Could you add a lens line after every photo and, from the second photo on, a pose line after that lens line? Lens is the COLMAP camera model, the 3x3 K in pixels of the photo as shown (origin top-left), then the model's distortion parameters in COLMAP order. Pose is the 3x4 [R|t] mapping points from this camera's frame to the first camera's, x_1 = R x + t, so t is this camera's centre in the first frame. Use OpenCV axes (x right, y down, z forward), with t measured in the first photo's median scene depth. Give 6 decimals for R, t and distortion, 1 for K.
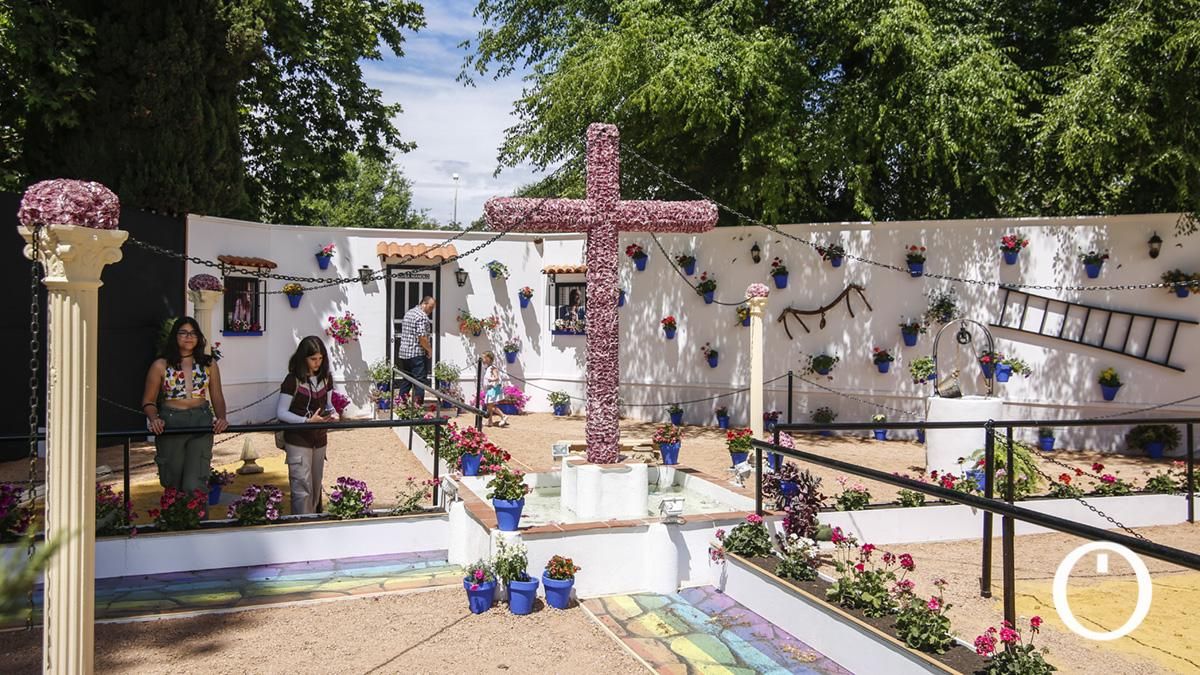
lens RADIAL K [[914.3, 0, 600.0], [0, 914.3, 337.5], [0, 0, 1]] dist [0.004837, 0.001190]
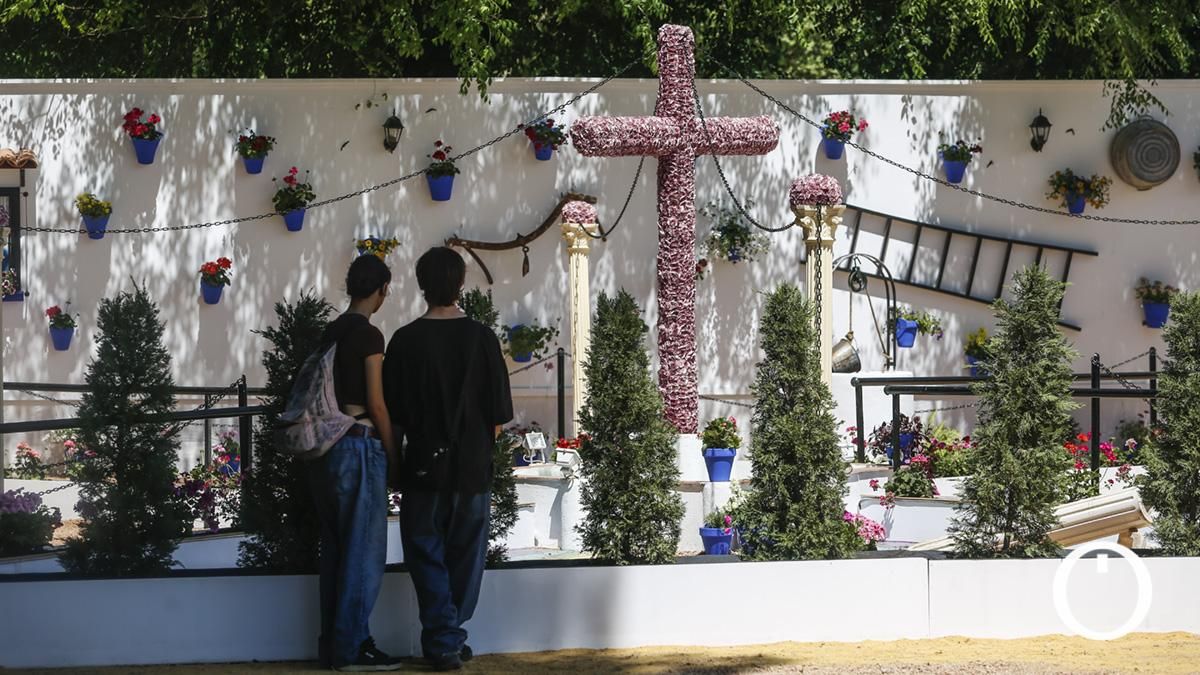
lens RADIAL K [[4112.3, 0, 600.0], [0, 4112.3, 337.5], [0, 0, 1]] dist [0.054910, 0.774685]
pose [[0.830358, -0.027861, 0.556534, -1.166088], [0.028507, 0.999565, 0.007508, 0.010655], [-0.556501, 0.009630, 0.830791, -1.124103]]
